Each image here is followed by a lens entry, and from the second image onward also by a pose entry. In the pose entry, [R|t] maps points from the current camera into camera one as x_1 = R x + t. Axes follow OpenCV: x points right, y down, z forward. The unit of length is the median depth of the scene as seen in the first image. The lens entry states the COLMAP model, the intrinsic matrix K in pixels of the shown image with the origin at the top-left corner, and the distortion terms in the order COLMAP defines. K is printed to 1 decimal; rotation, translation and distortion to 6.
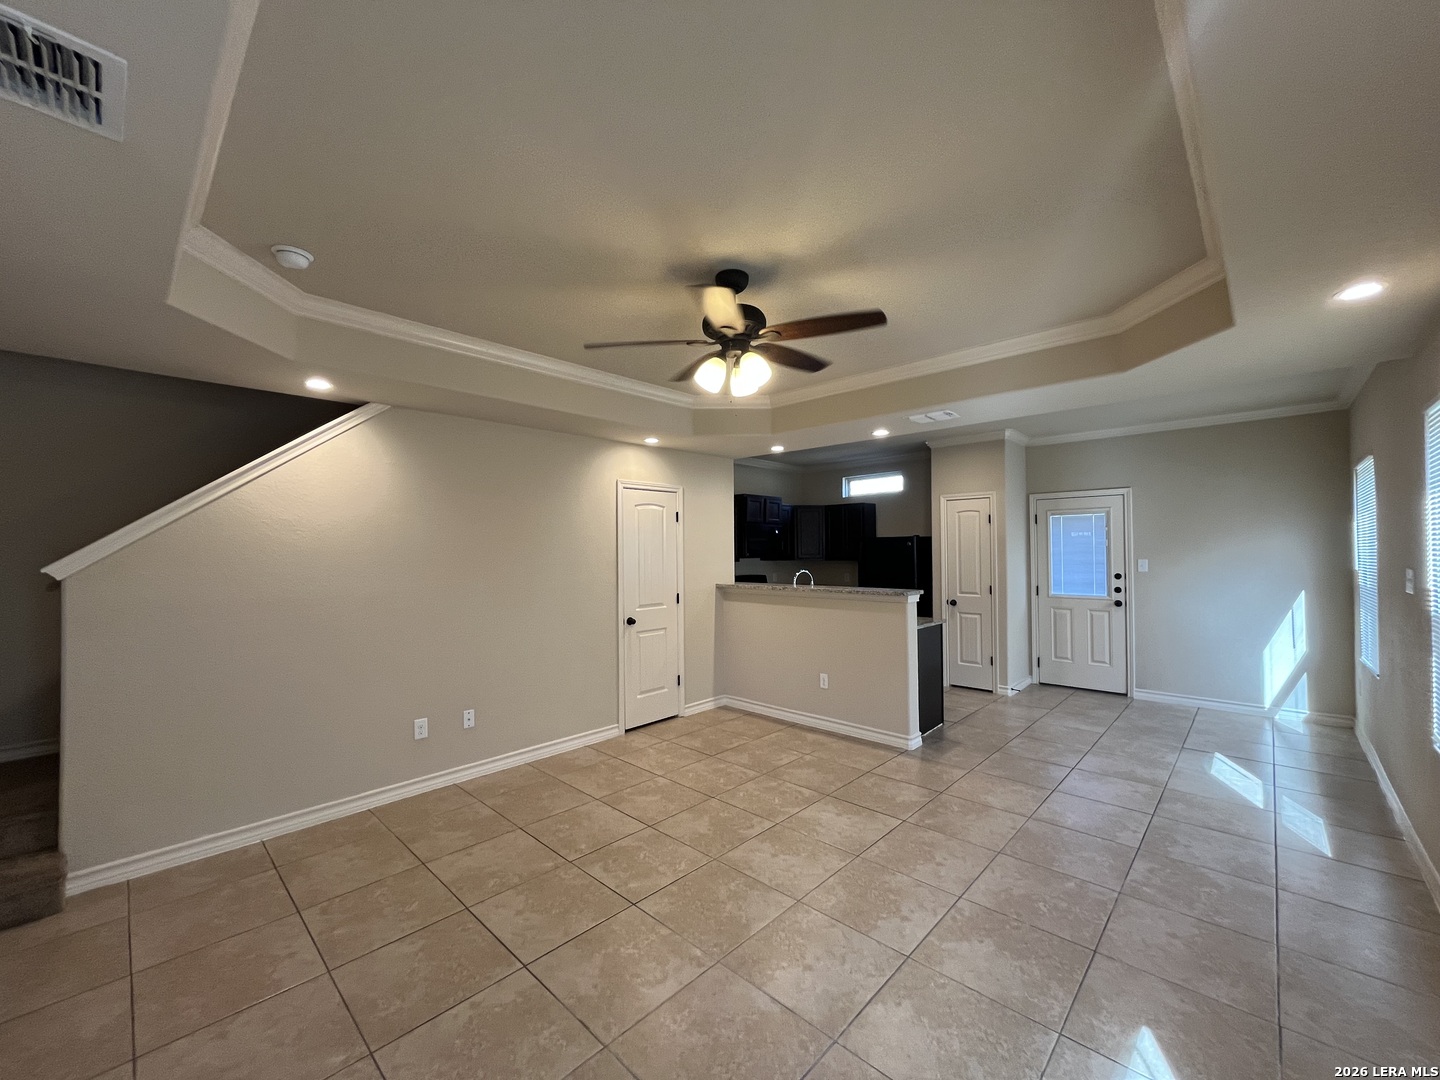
lens RADIAL K [[578.7, 0, 718.9], [0, 578.7, 538.2], [0, 0, 1]] dist [-0.000685, -0.000410]
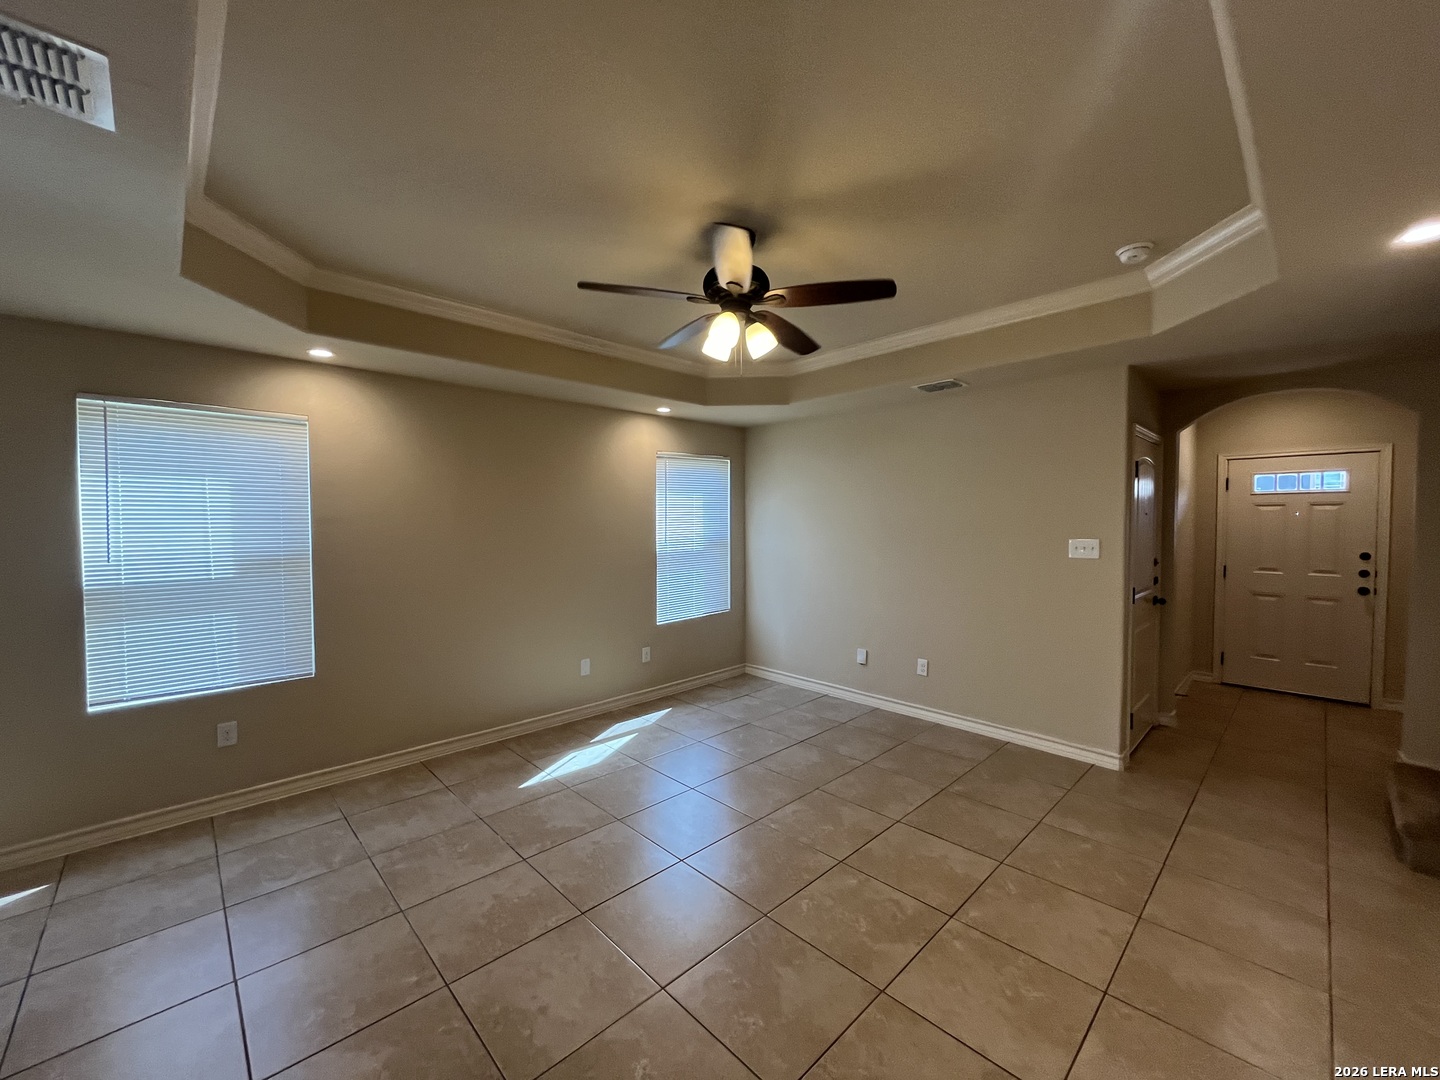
lens RADIAL K [[577.4, 0, 720.0], [0, 577.4, 540.0], [0, 0, 1]] dist [-0.001080, 0.000141]
pose [[-0.998952, 0.012183, 0.044121, 0.010593], [0.012579, 0.999883, 0.008705, 0.030705], [-0.044010, 0.009251, -0.998988, 1.354625]]
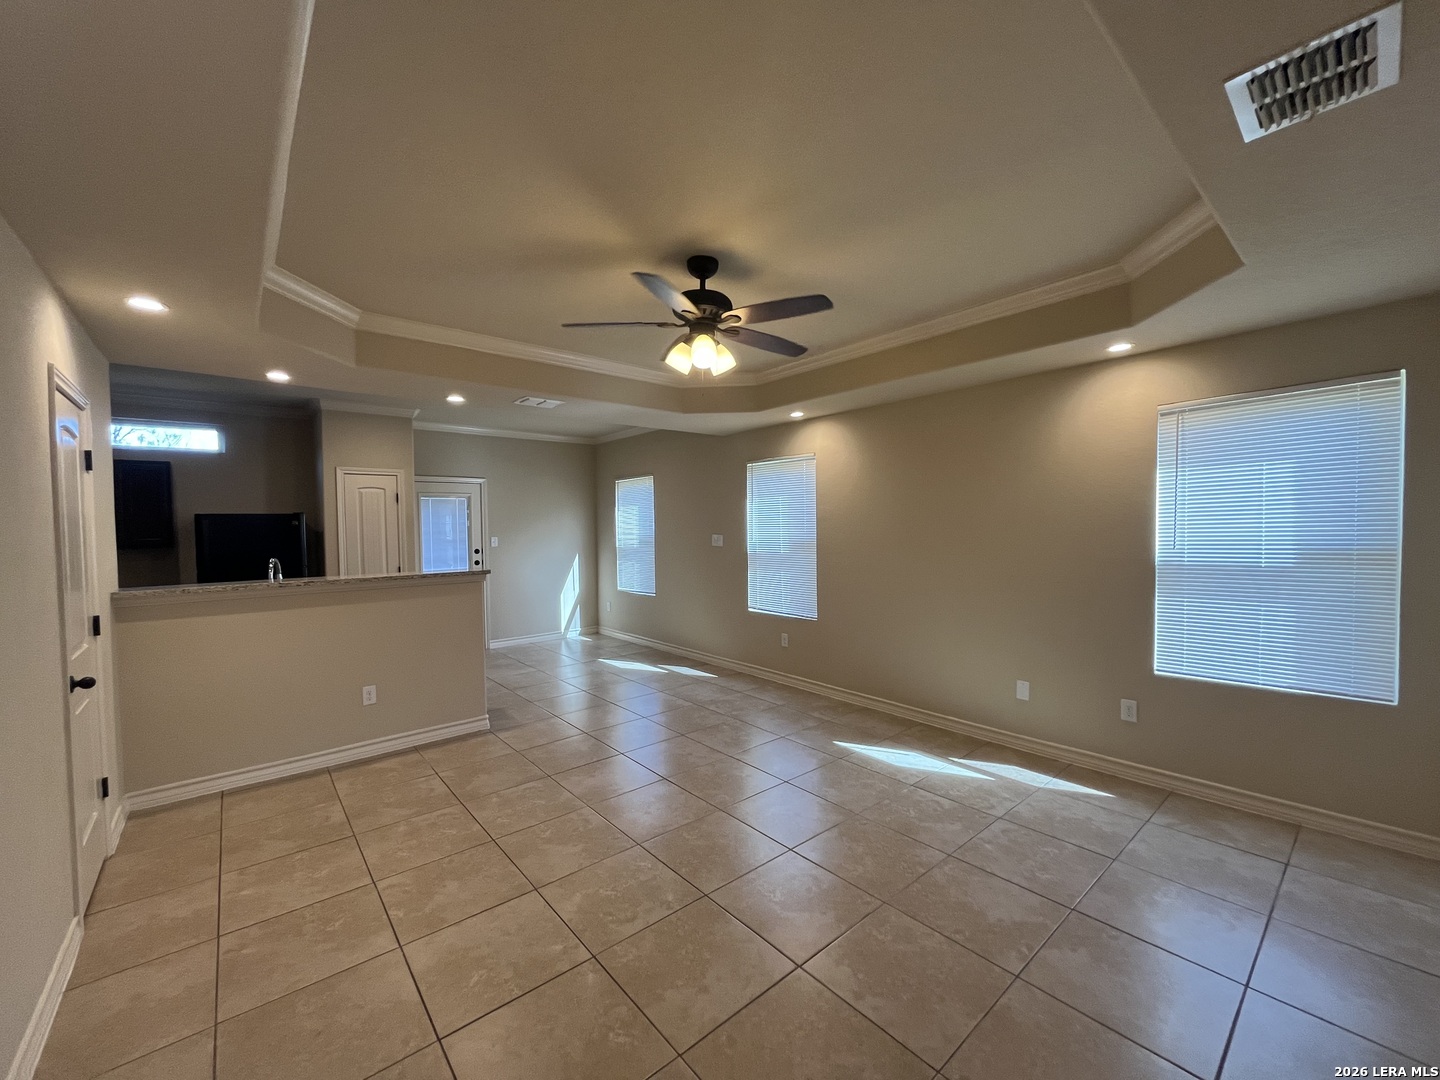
lens RADIAL K [[578.7, 0, 718.9], [0, 578.7, 538.2], [0, 0, 1]] dist [-0.000685, -0.000410]
pose [[0.105307, -0.015296, 0.994322, -0.713040], [-0.007411, 0.999842, 0.016166, 0.024211], [-0.994412, -0.009071, 0.105177, 0.588971]]
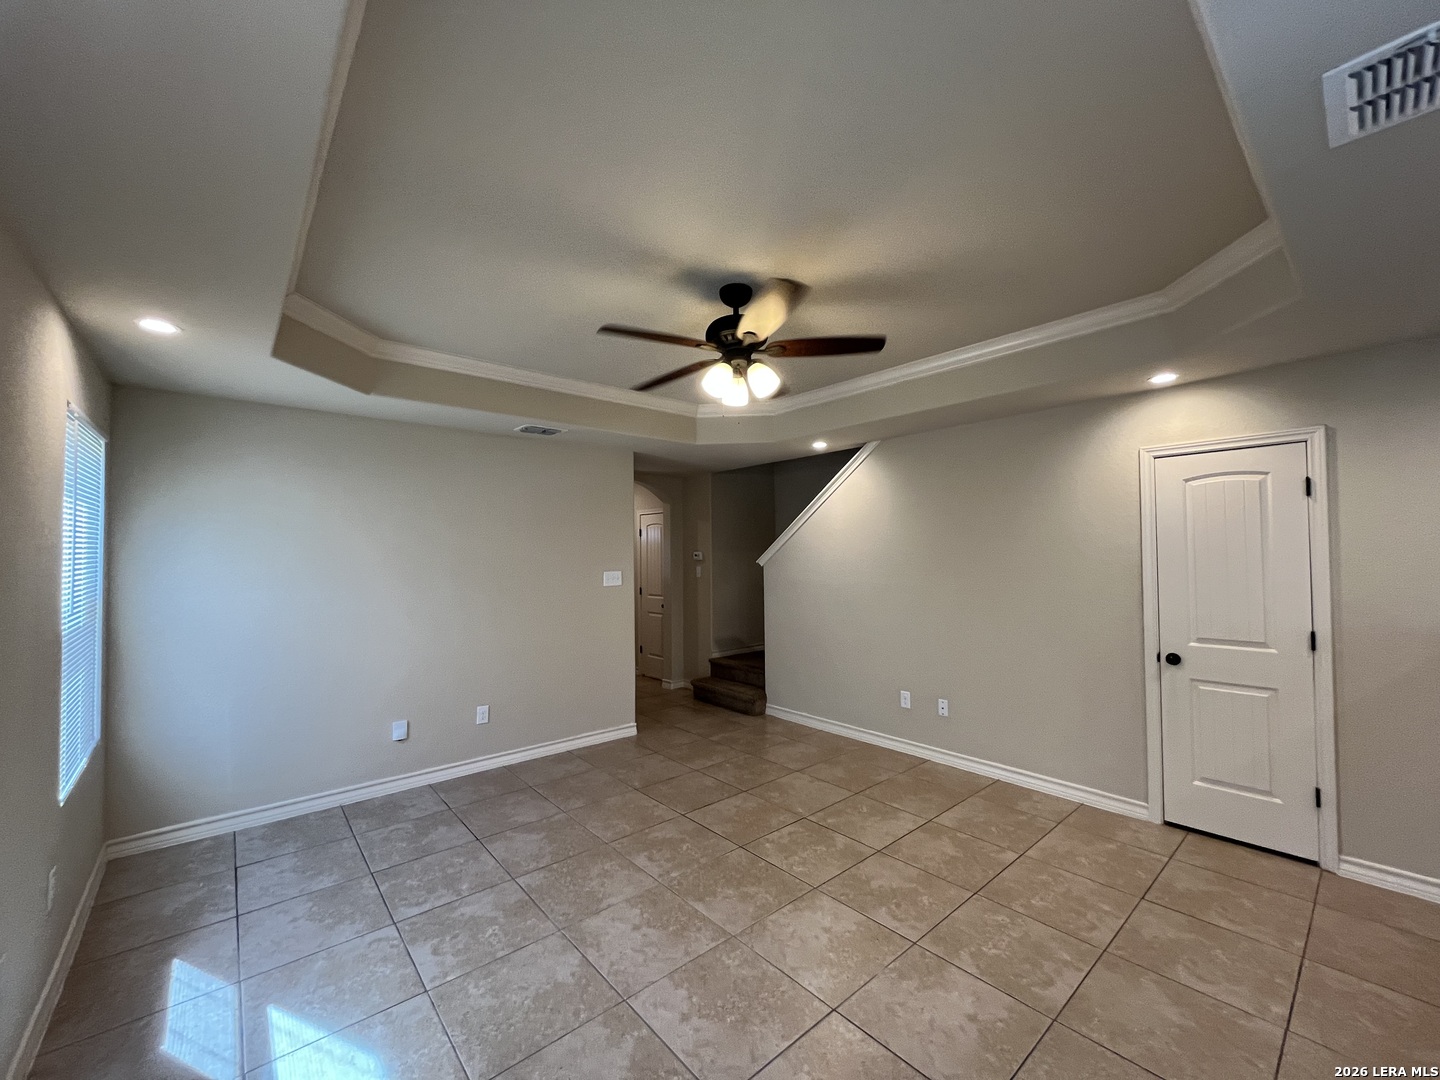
lens RADIAL K [[577.4, 0, 720.0], [0, 577.4, 540.0], [0, 0, 1]] dist [-0.001080, 0.000141]
pose [[-0.097466, -0.016837, -0.995096, 0.715122], [0.031053, 0.999319, -0.019950, 0.007908], [0.994754, -0.032845, -0.096877, 0.728726]]
